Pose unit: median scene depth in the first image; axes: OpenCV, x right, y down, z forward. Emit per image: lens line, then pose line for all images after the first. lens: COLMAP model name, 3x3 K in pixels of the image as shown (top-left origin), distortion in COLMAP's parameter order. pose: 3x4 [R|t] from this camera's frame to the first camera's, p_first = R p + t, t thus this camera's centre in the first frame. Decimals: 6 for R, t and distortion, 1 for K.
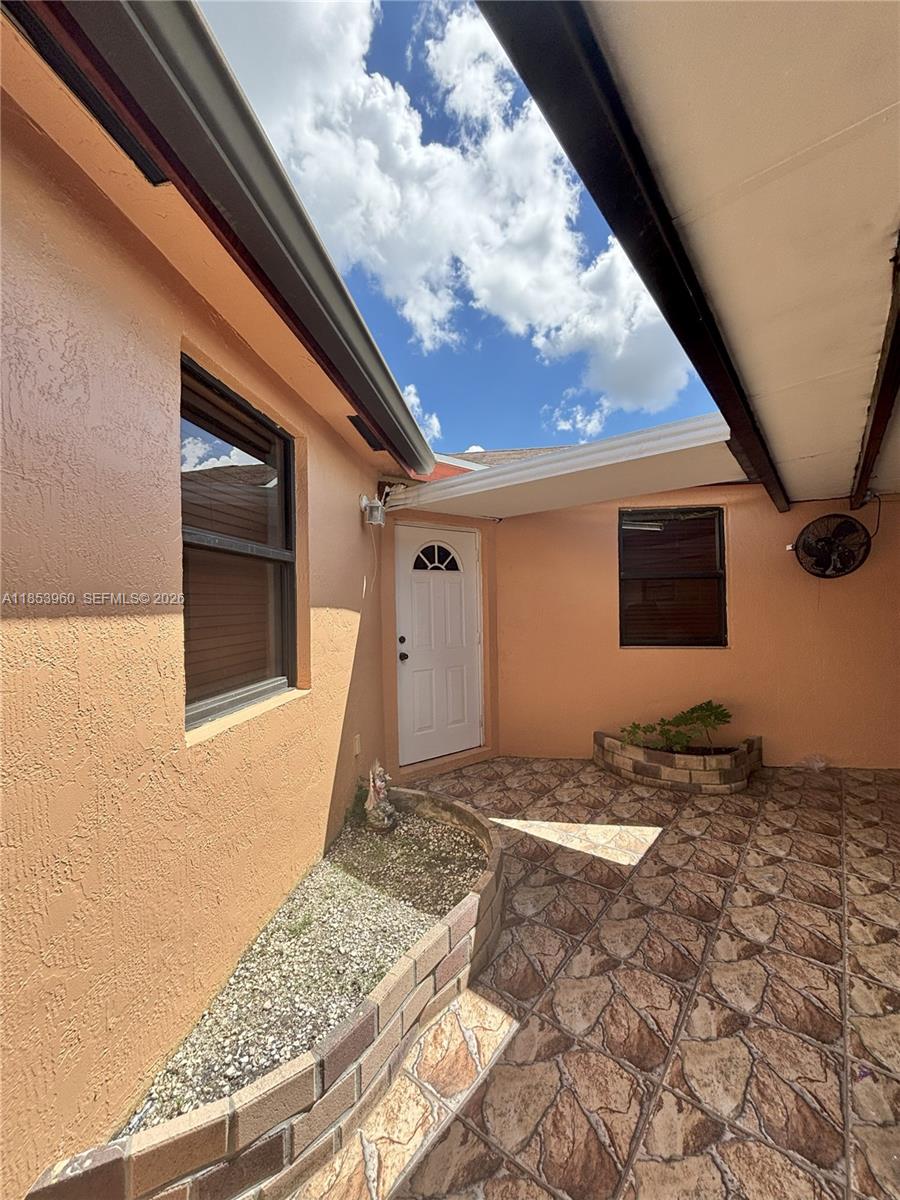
lens RADIAL K [[481.0, 0, 450.7], [0, 481.0, 598.7], [0, 0, 1]] dist [-0.000190, -0.000033]
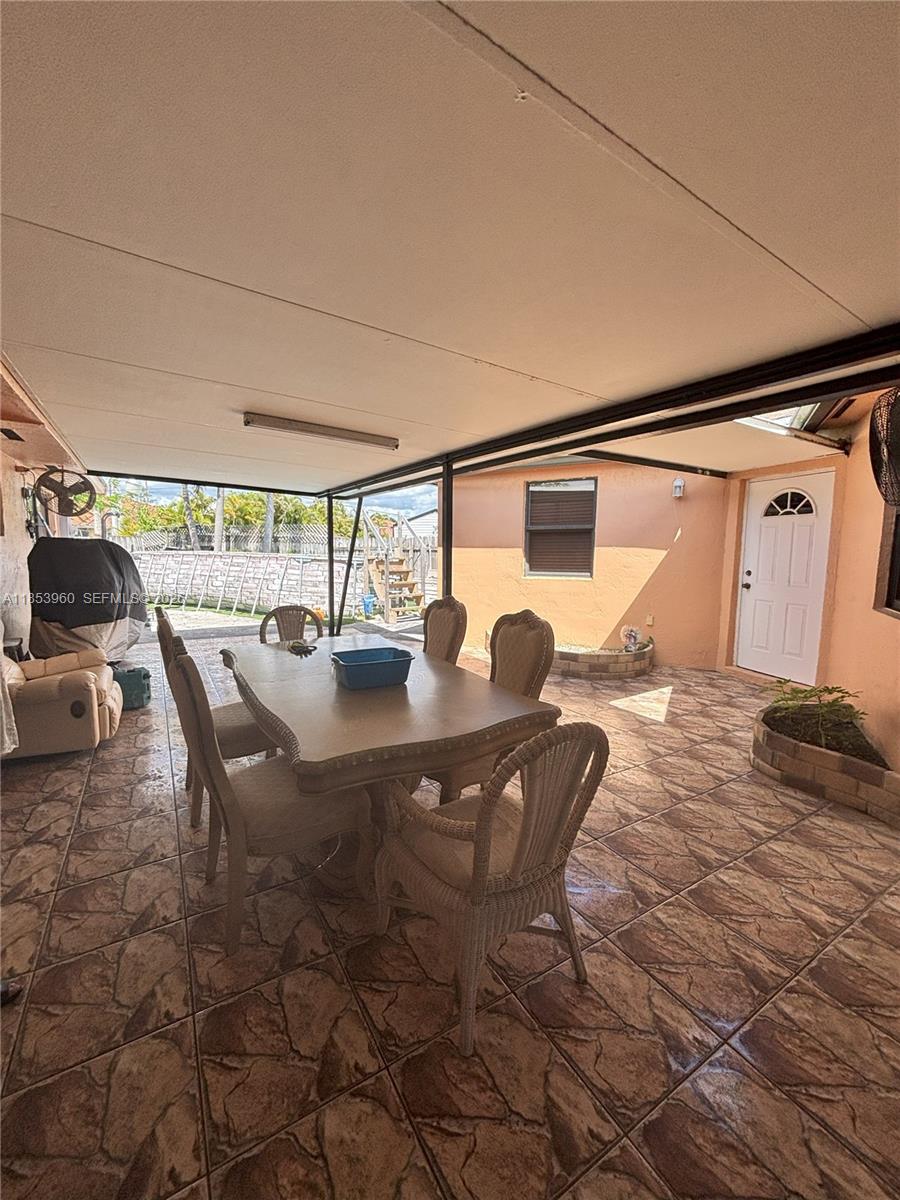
lens RADIAL K [[481.0, 0, 450.3], [0, 481.0, 599.7], [0, 0, 1]] dist [-0.000190, -0.000033]
pose [[-0.344272, 0.117002, -0.931551, 1.630689], [0.019106, 0.992872, 0.117643, -0.012067], [0.938676, 0.022703, -0.344053, 0.814232]]
